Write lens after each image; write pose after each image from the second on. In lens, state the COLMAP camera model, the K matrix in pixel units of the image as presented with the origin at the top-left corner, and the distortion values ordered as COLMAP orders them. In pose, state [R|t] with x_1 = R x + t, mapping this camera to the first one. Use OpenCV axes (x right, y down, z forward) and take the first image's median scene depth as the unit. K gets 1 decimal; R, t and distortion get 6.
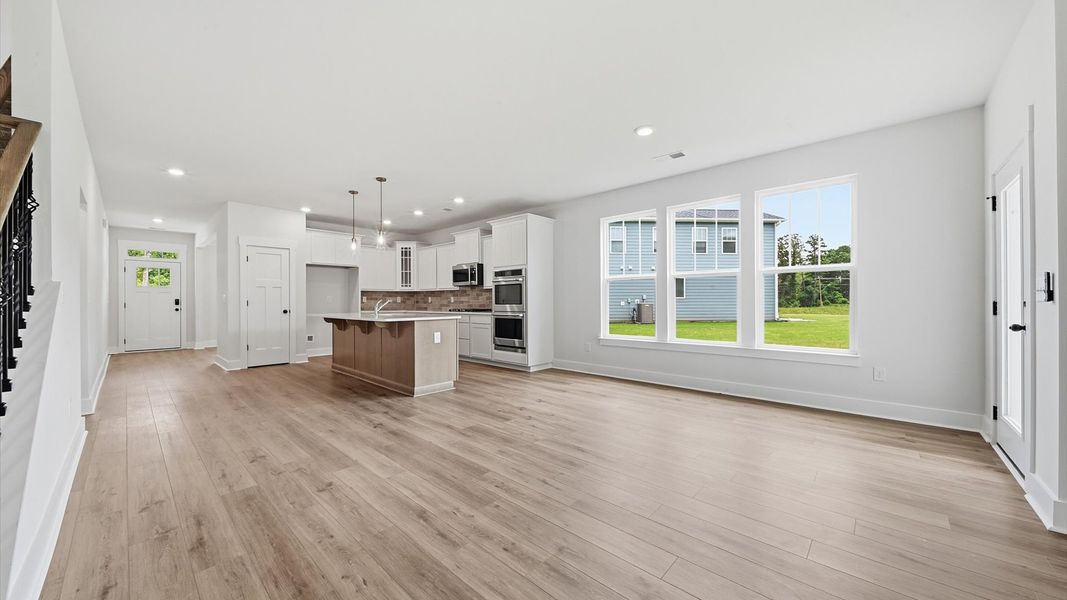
lens RADIAL K [[378.9, 0, 535.4], [0, 378.9, 304.3], [0, 0, 1]] dist [-0.008046, -0.000110]
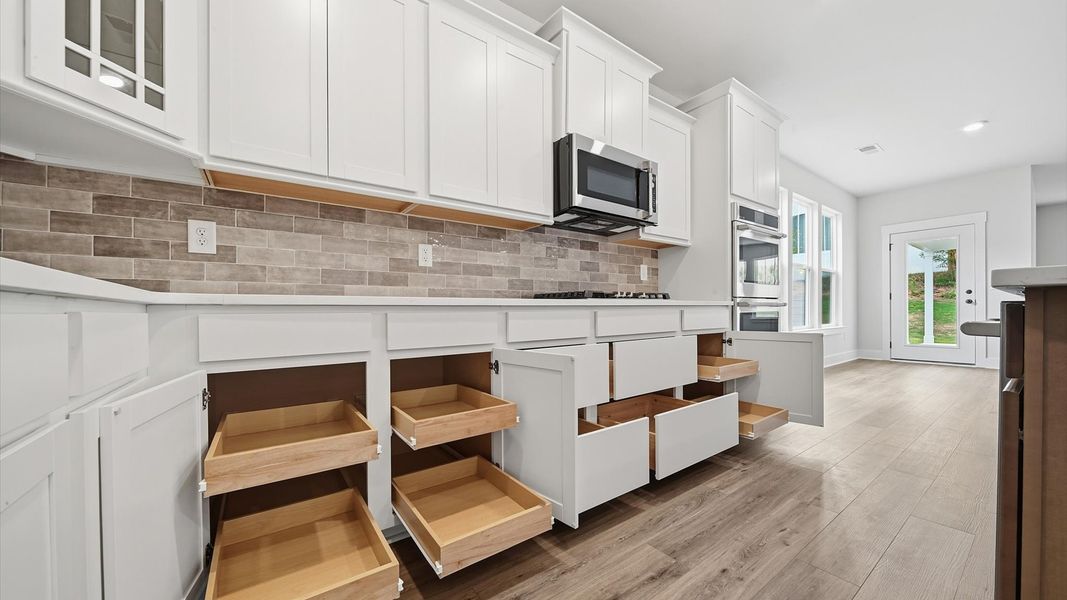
lens RADIAL K [[377.6, 0, 536.2], [0, 377.6, 308.8], [0, 0, 1]] dist [-0.002165, -0.000494]
pose [[0.196306, 0.002237, 0.980540, -0.475500], [0.012075, 0.999916, -0.004699, 0.025514], [-0.980468, 0.012763, 0.196263, 0.945901]]
